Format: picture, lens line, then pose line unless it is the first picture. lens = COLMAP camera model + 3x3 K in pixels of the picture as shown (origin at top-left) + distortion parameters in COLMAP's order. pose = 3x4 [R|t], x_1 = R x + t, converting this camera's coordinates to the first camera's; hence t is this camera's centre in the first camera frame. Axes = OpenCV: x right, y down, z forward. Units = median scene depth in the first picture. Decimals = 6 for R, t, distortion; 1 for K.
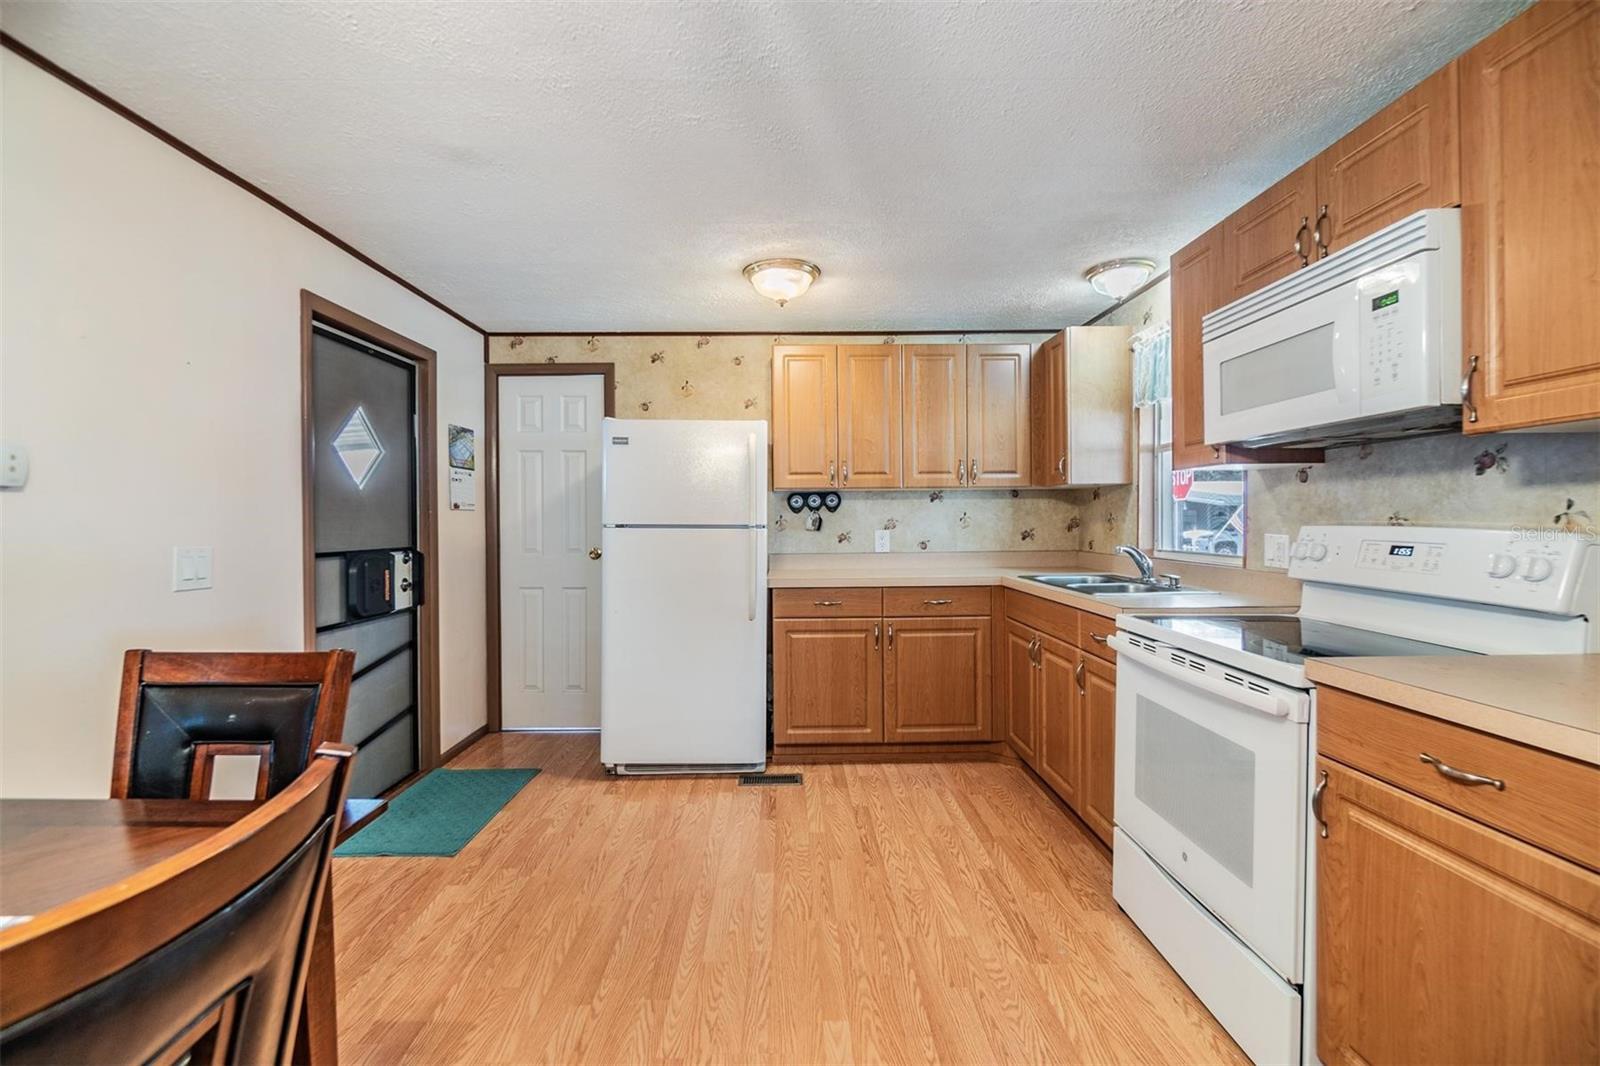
lens RADIAL K [[694.7, 0, 798.5], [0, 694.7, 525.3], [0, 0, 1]] dist [-0.009342, -0.000305]
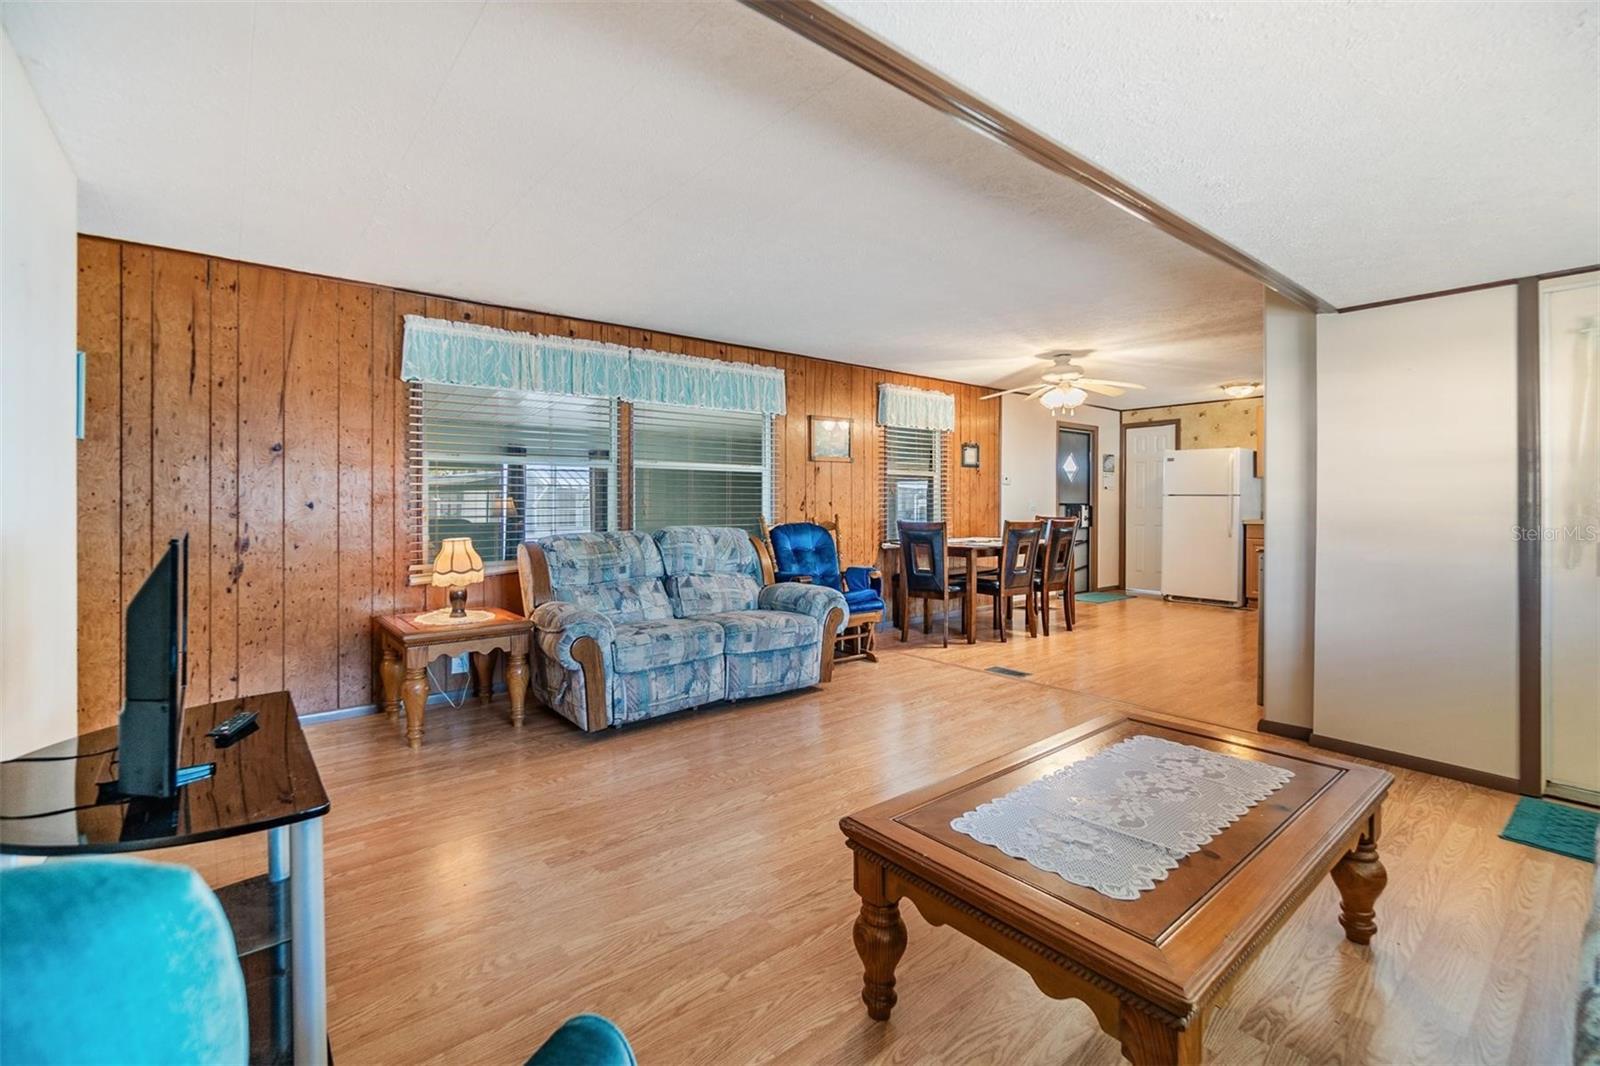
lens RADIAL K [[703.8, 0, 797.7], [0, 703.8, 505.5], [0, 0, 1]] dist [-0.008801, -0.000024]
pose [[0.621654, 0.009578, -0.783233, 0.797731], [-0.012037, 0.999924, 0.002674, 0.042650], [0.783199, 0.007765, 0.621722, -1.435604]]
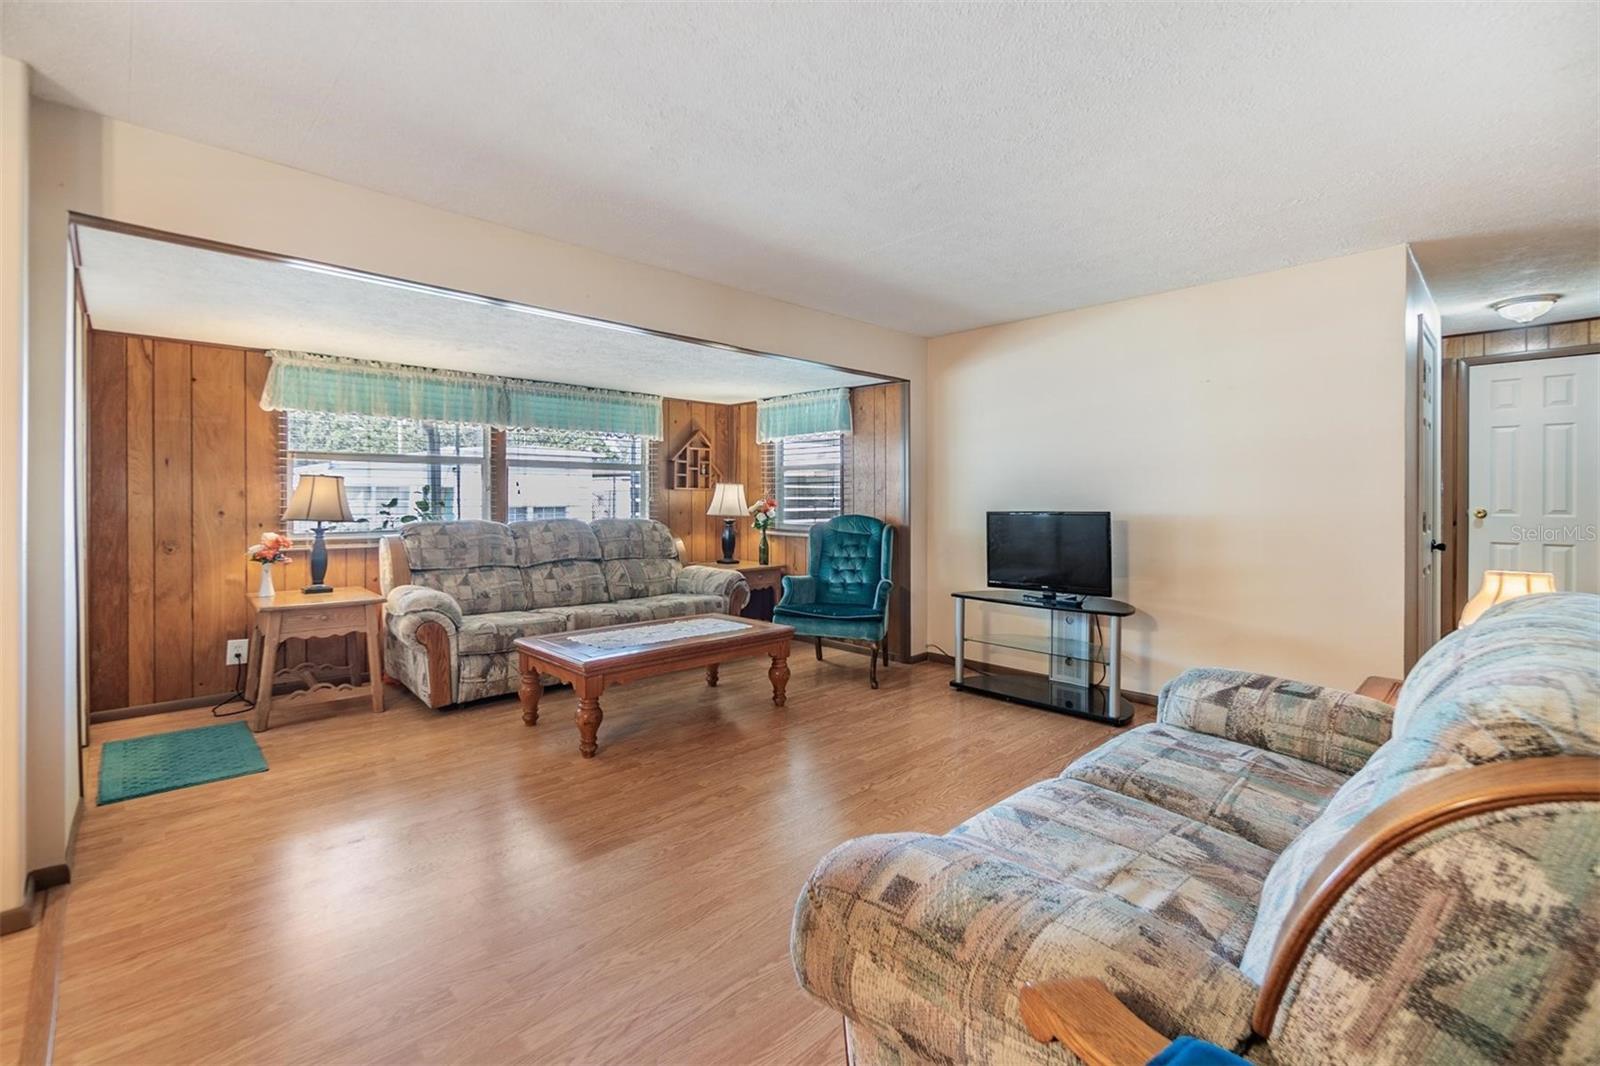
lens RADIAL K [[709.5, 0, 798.4], [0, 709.5, 501.6], [0, 0, 1]] dist [0.000802, -0.000047]
pose [[-0.682035, 0.003443, 0.731311, -0.389636], [0.012170, 0.999904, 0.006643, 0.034489], [-0.731218, 0.013431, -0.682011, -0.346802]]
